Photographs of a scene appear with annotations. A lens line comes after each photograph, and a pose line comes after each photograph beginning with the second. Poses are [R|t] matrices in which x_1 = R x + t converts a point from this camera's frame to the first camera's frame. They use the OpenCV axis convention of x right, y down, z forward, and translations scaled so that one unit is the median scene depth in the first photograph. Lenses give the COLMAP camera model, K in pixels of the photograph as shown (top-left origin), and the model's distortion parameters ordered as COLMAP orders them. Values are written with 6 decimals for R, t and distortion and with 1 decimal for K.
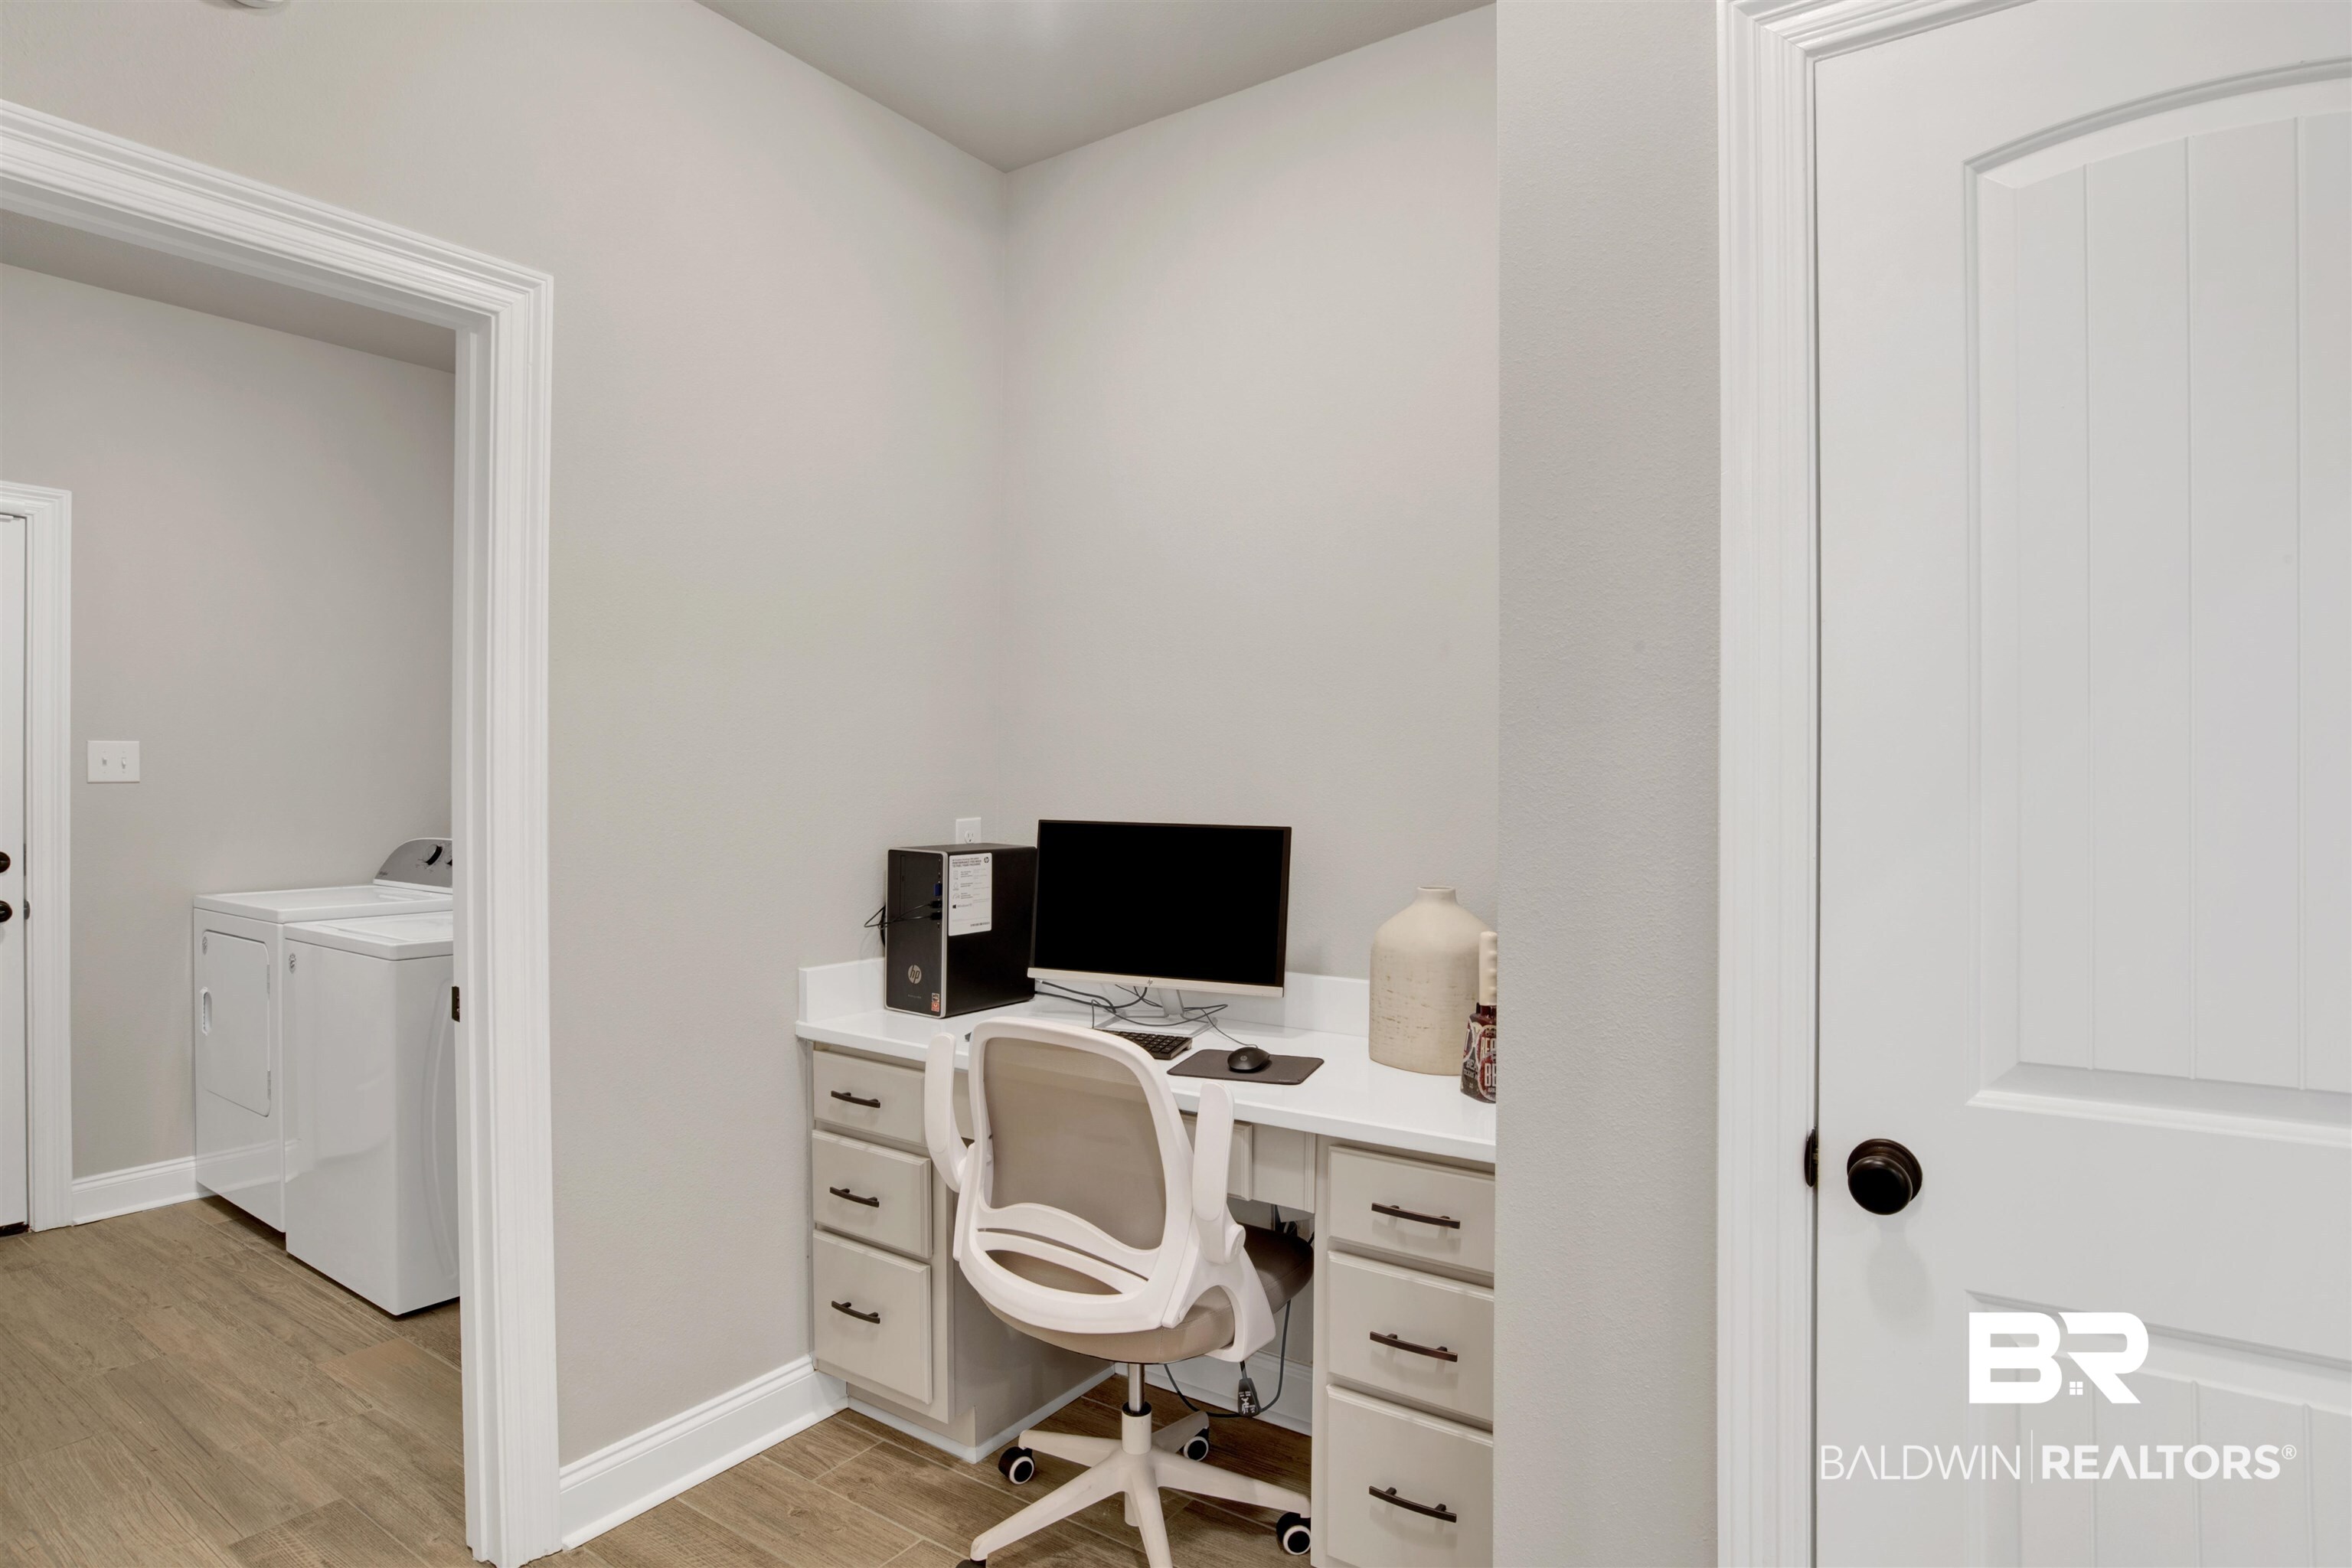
lens RADIAL K [[1273.7, 0, 1182.7], [0, 1273.7, 777.1], [0, 0, 1]] dist [-0.044609, 0.013162]
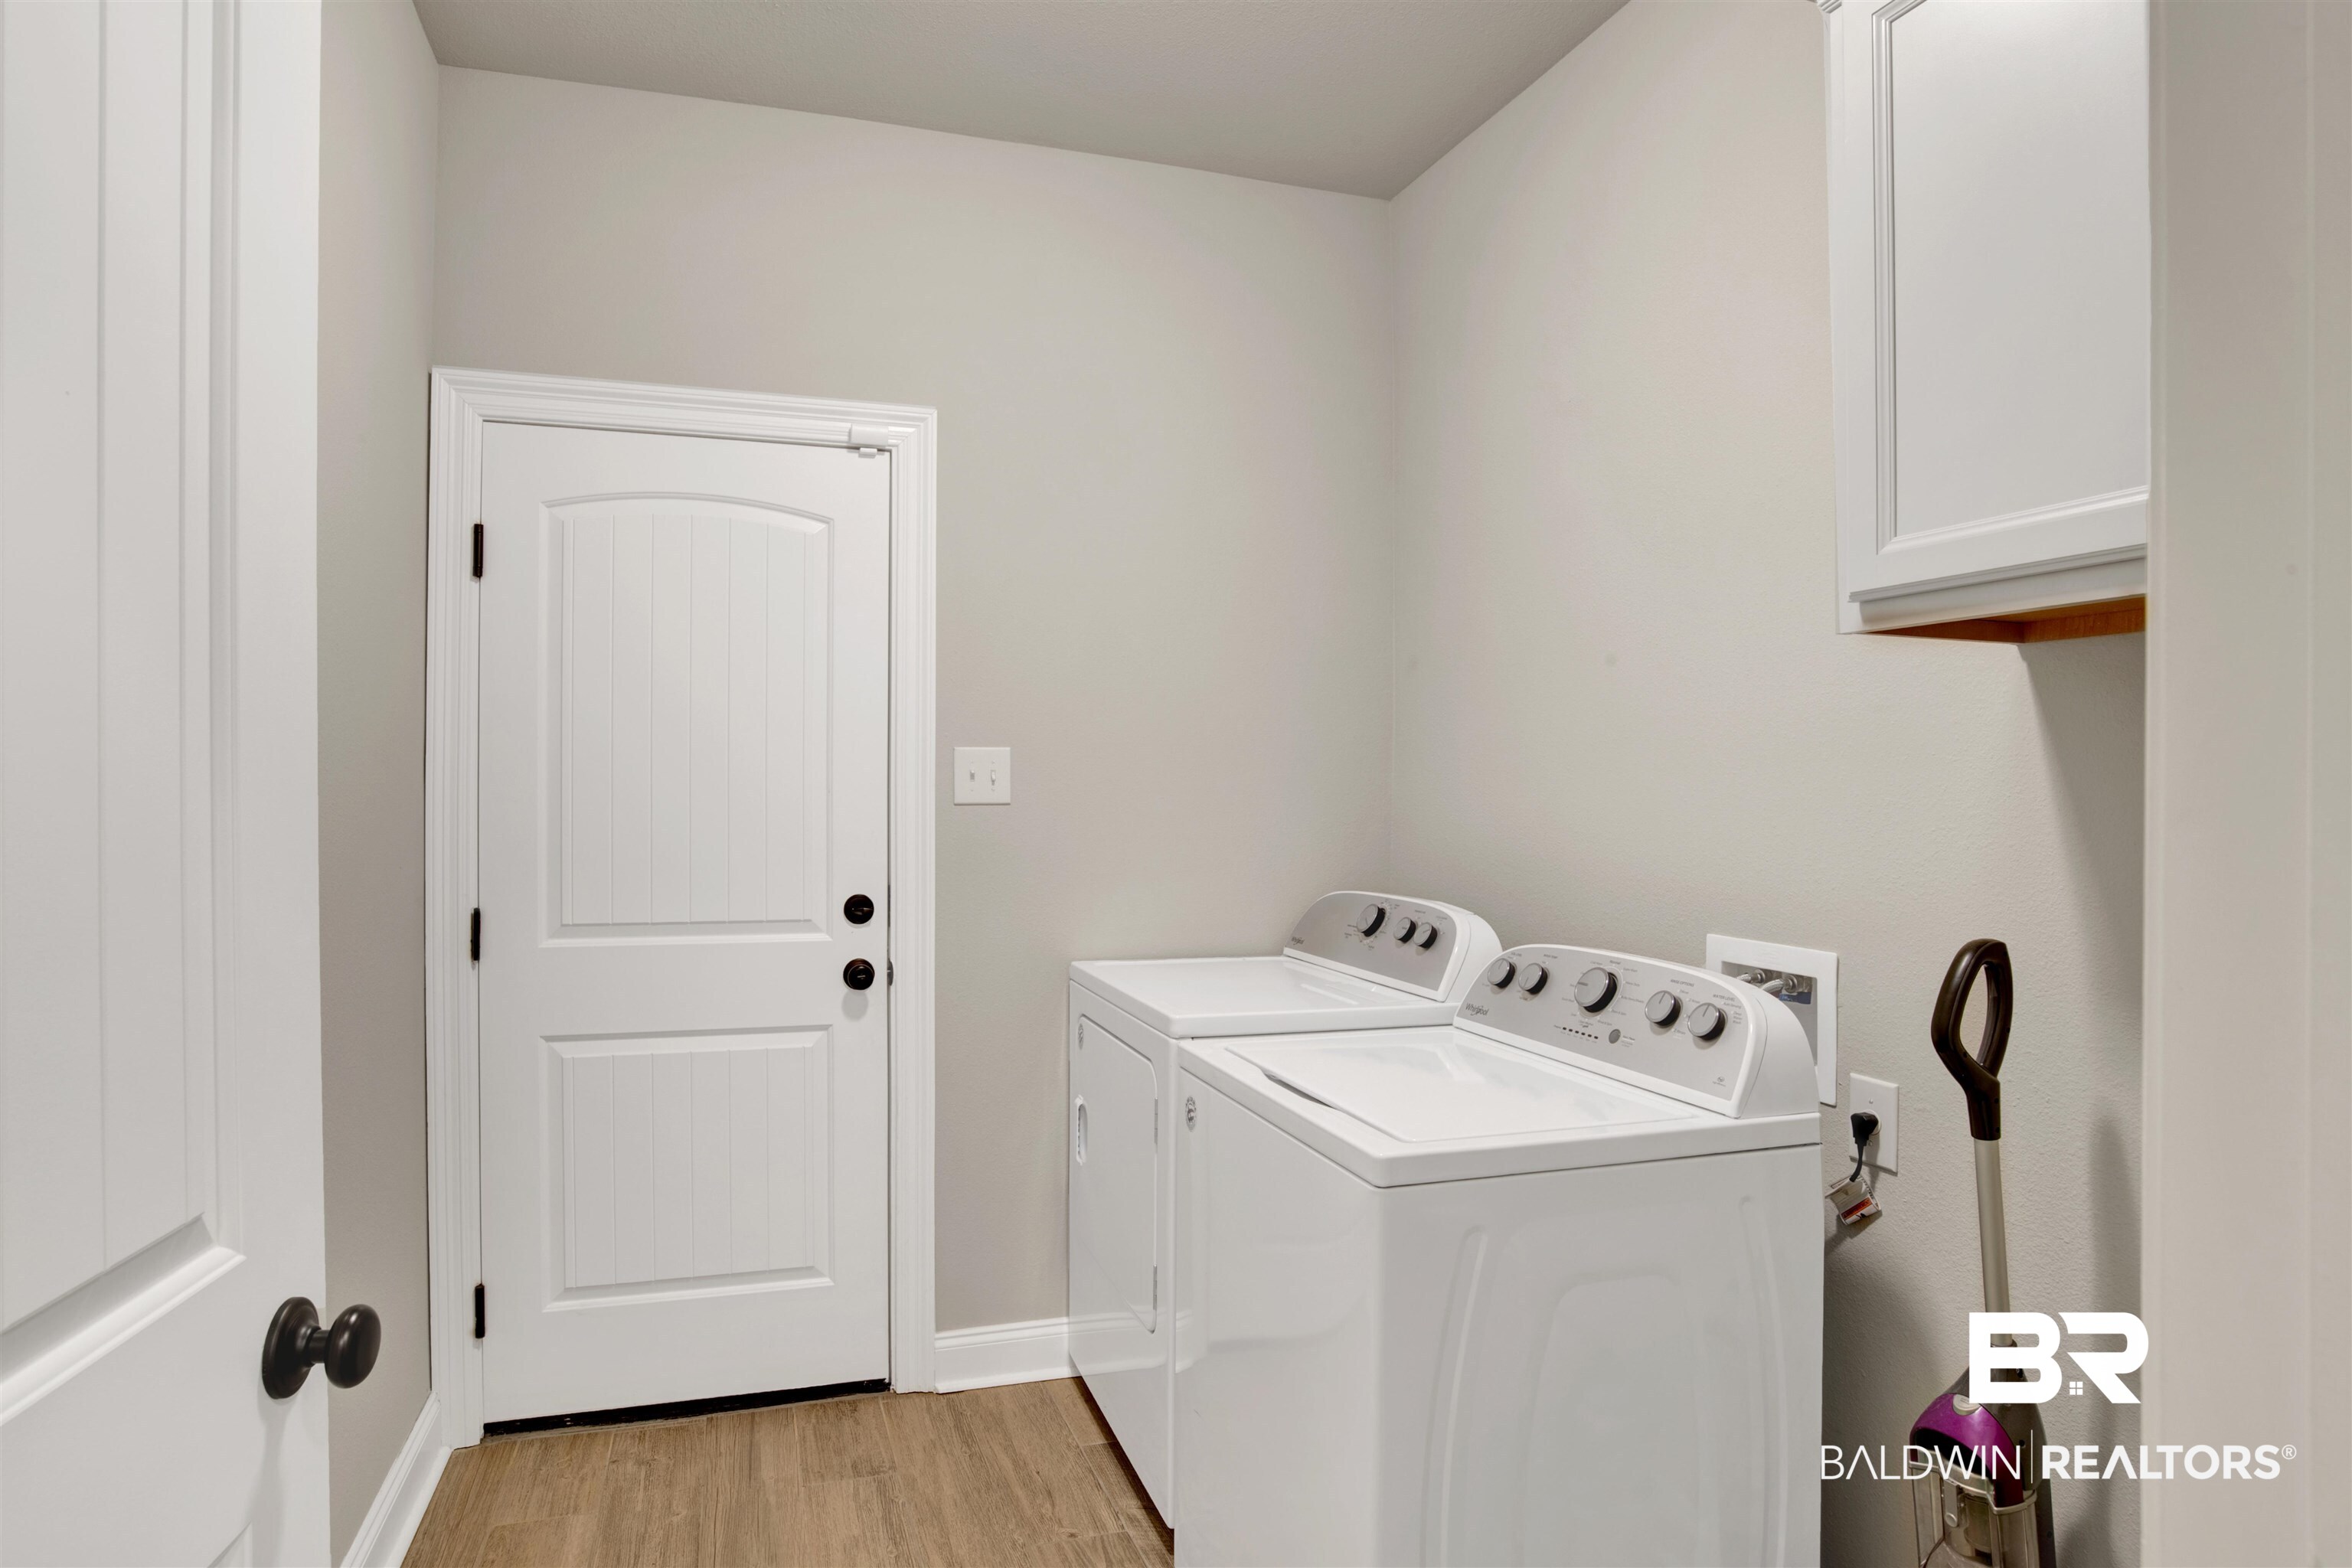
lens RADIAL K [[1273.7, 0, 1179.2], [0, 1273.7, 789.5], [0, 0, 1]] dist [-0.044609, 0.013162]
pose [[0.817355, -0.001078, -0.576134, -0.336751], [-0.006095, 0.999926, -0.010519, 0.002716], [0.576102, 0.012109, 0.817288, 0.457010]]
